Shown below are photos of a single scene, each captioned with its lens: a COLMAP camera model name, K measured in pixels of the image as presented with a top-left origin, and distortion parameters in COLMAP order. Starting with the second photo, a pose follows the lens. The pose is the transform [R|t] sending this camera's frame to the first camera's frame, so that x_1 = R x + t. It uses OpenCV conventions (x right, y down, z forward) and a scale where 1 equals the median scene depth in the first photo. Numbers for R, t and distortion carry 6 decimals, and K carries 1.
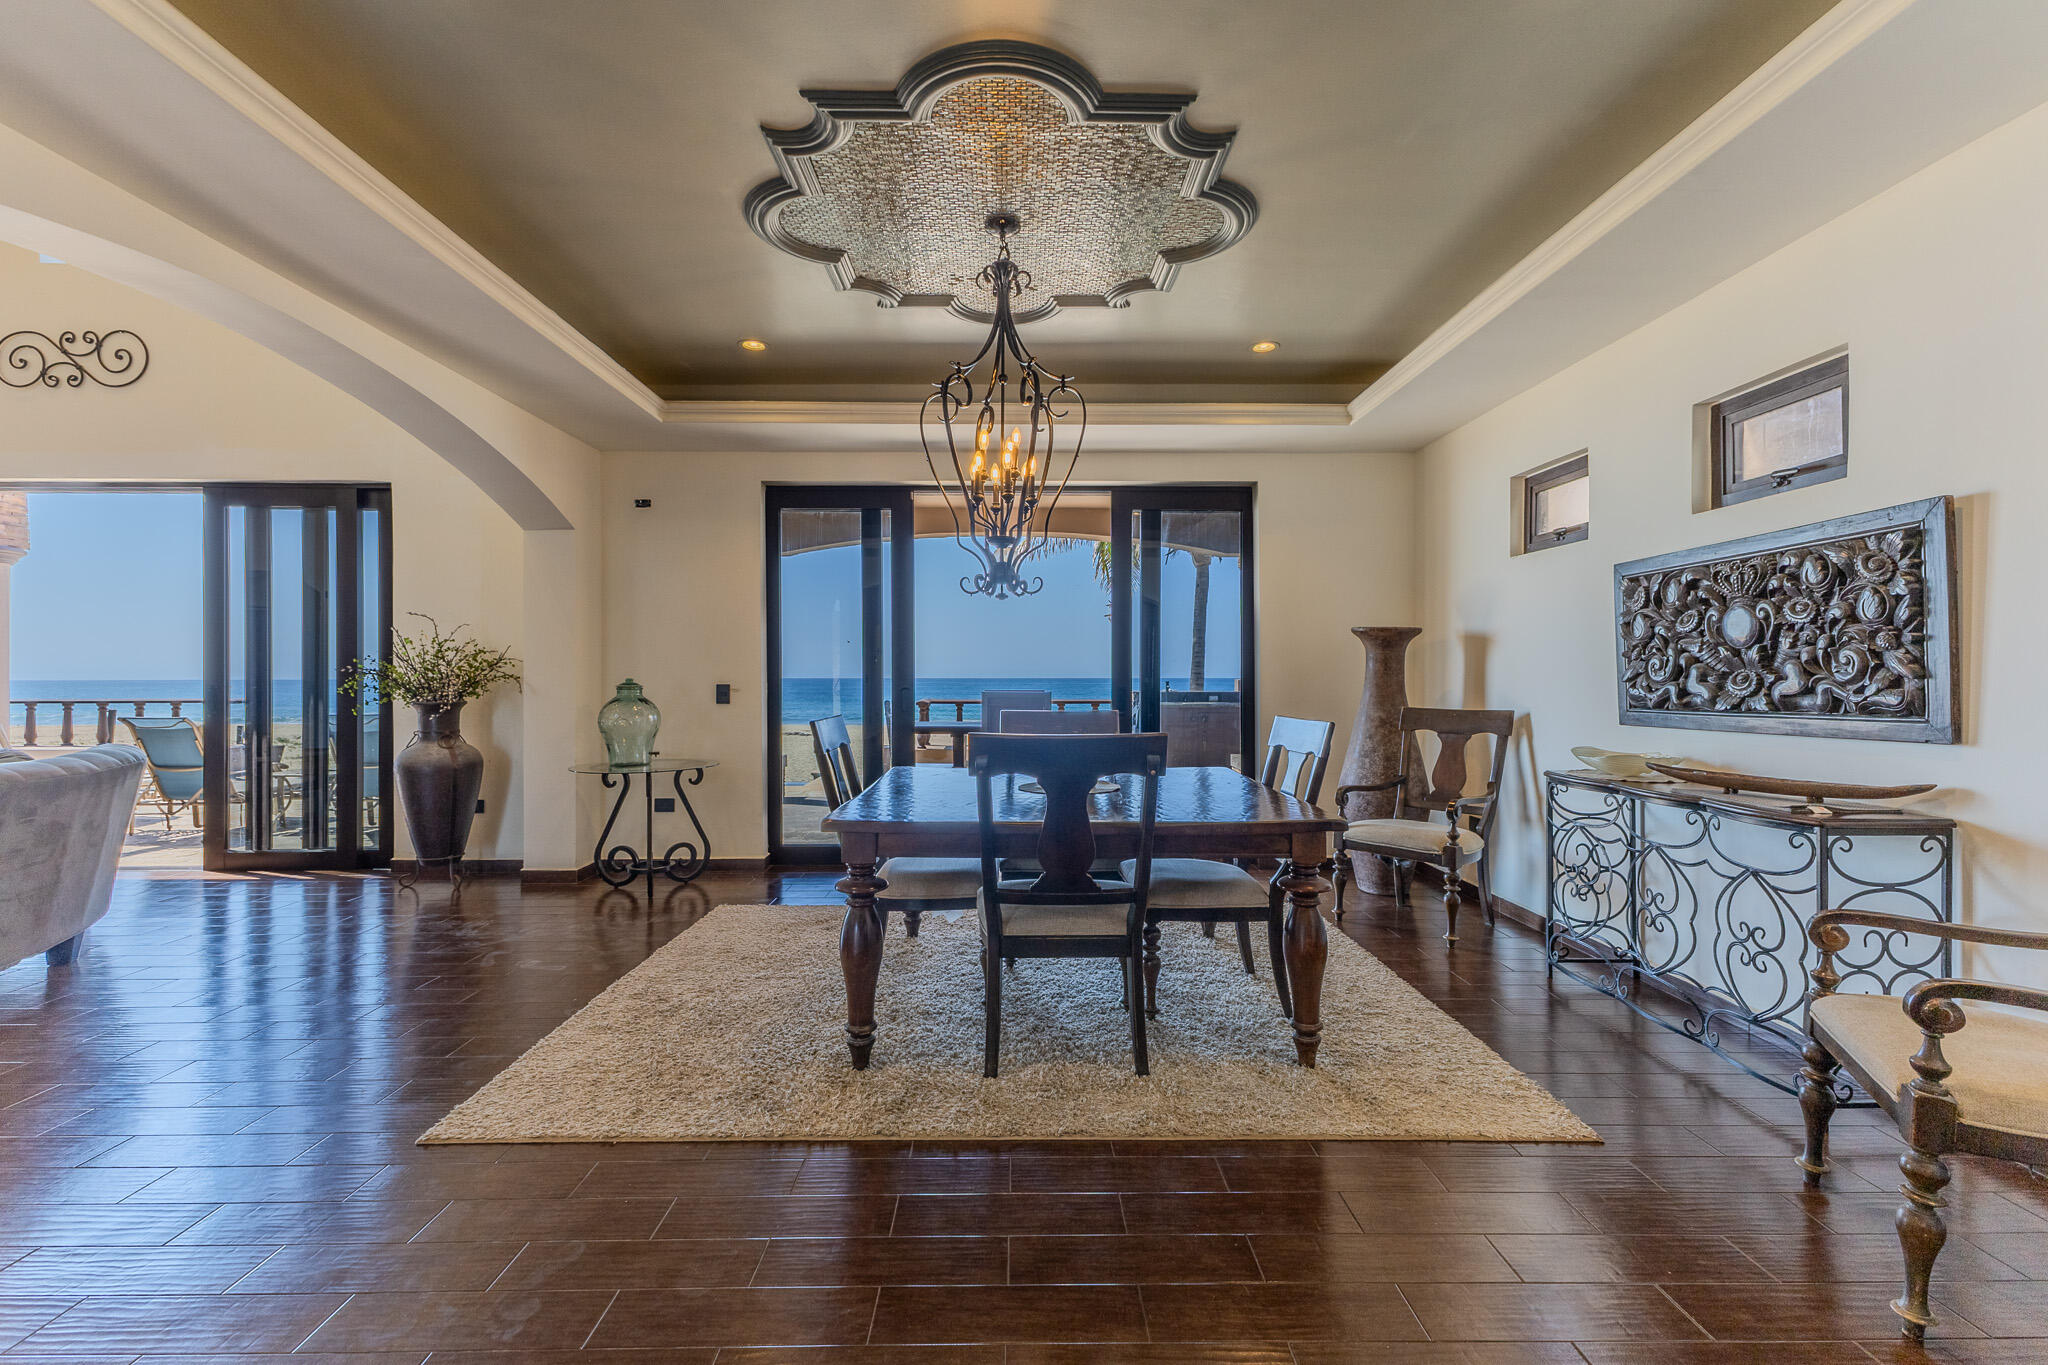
lens RADIAL K [[886.6, 0, 1024.0], [0, 886.6, 682.5], [0, 0, 1]] dist [-0.001788, -0.000523]
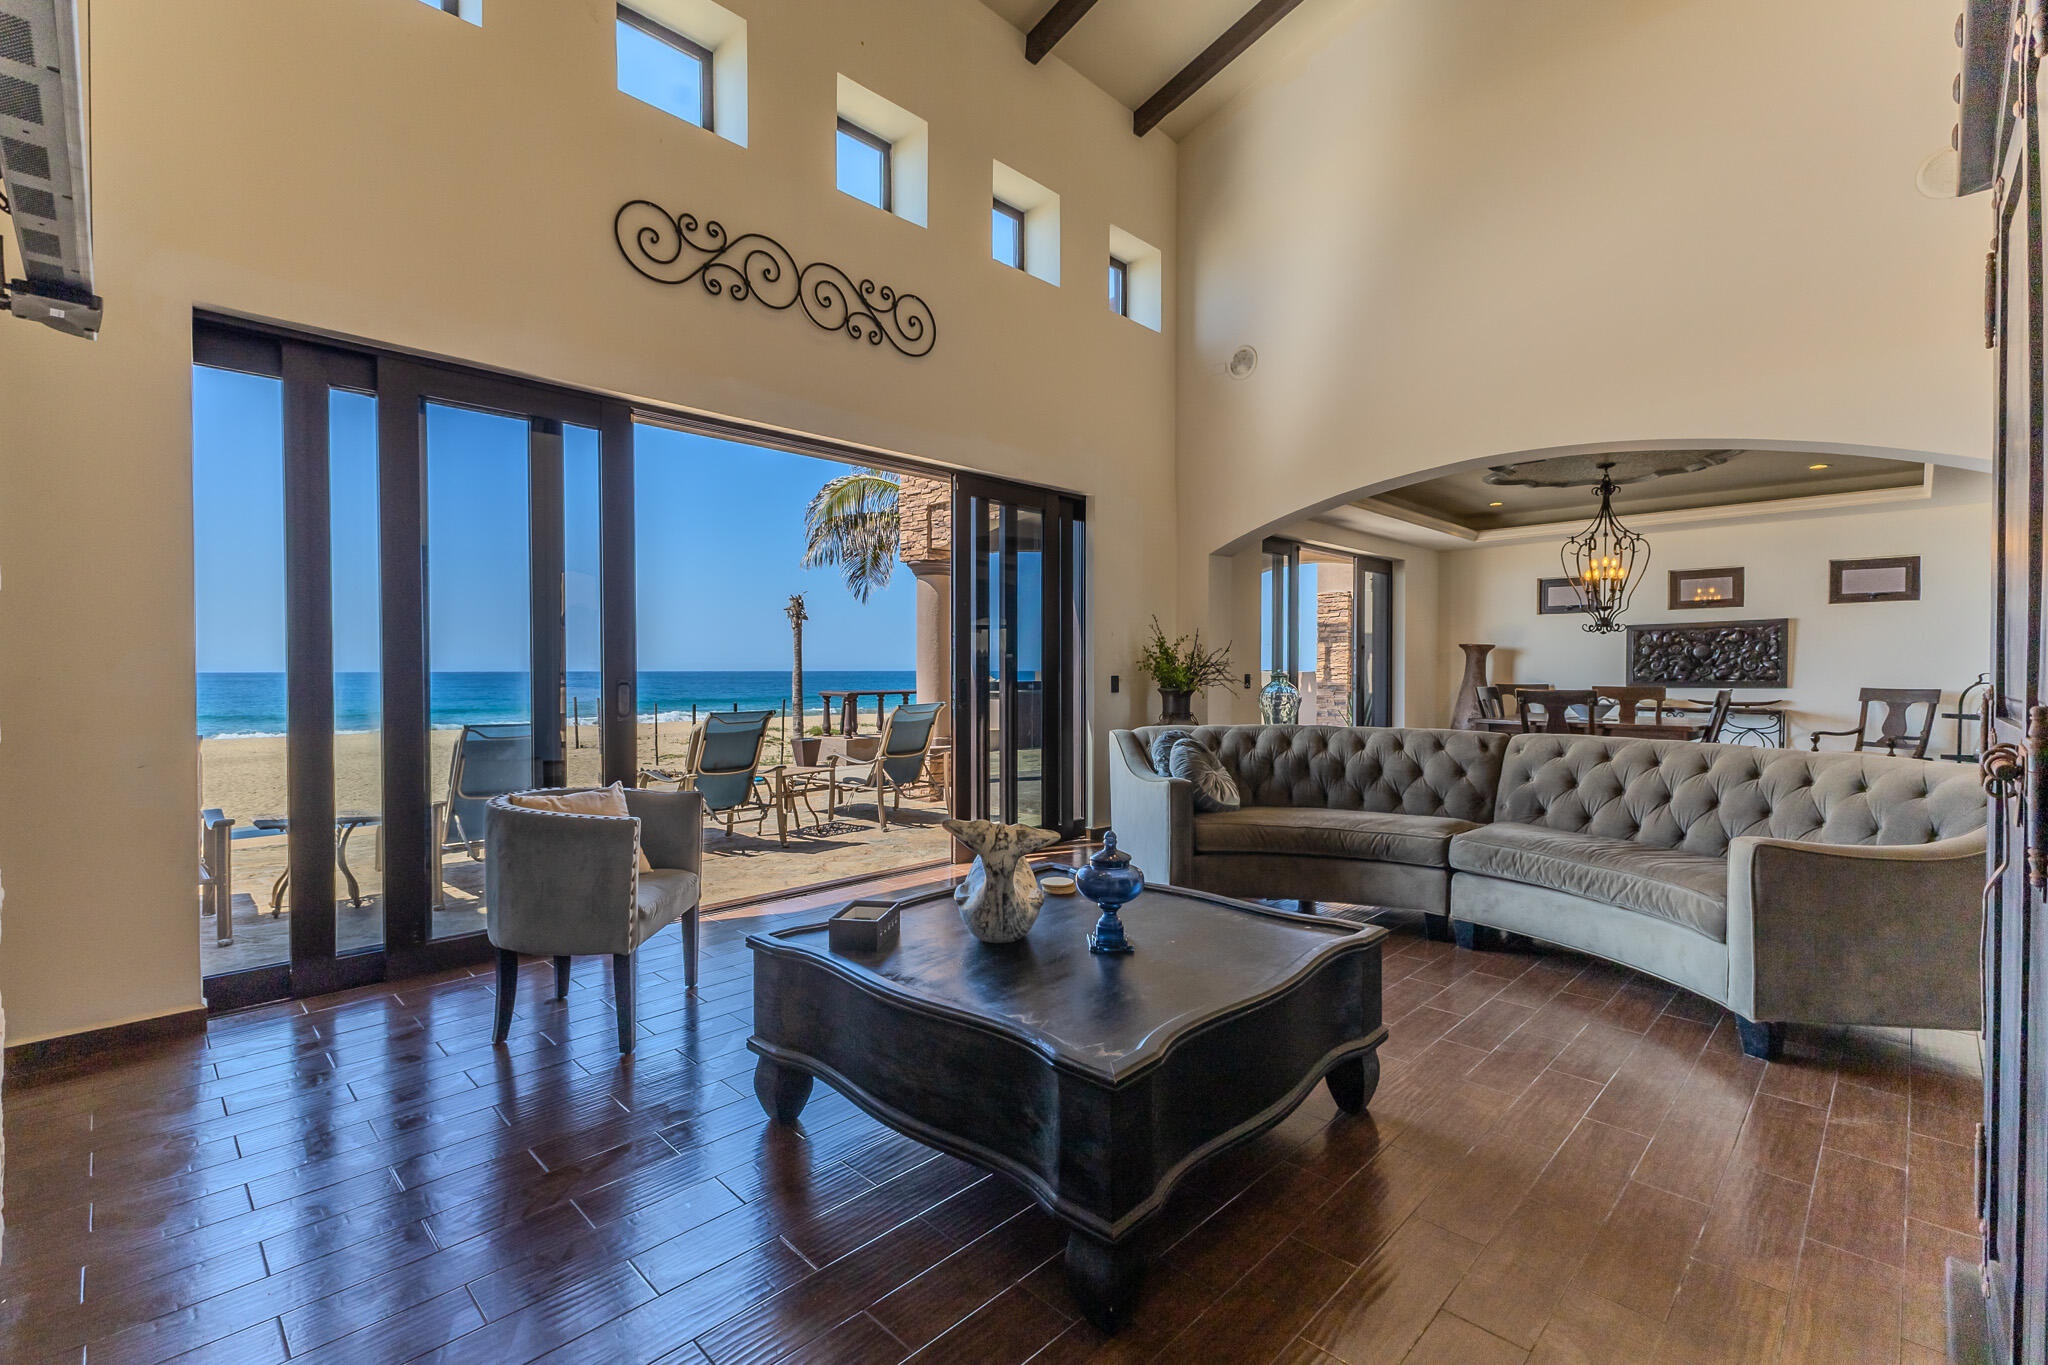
lens RADIAL K [[912.2, 0, 1024.0], [0, 912.2, 682.5], [0, 0, 1]] dist [0.003584, -0.000067]
pose [[0.706682, -0.012015, 0.707429, -1.619842], [0.005361, 0.999918, 0.011627, -0.004956], [-0.707511, -0.004424, 0.706689, 0.243957]]
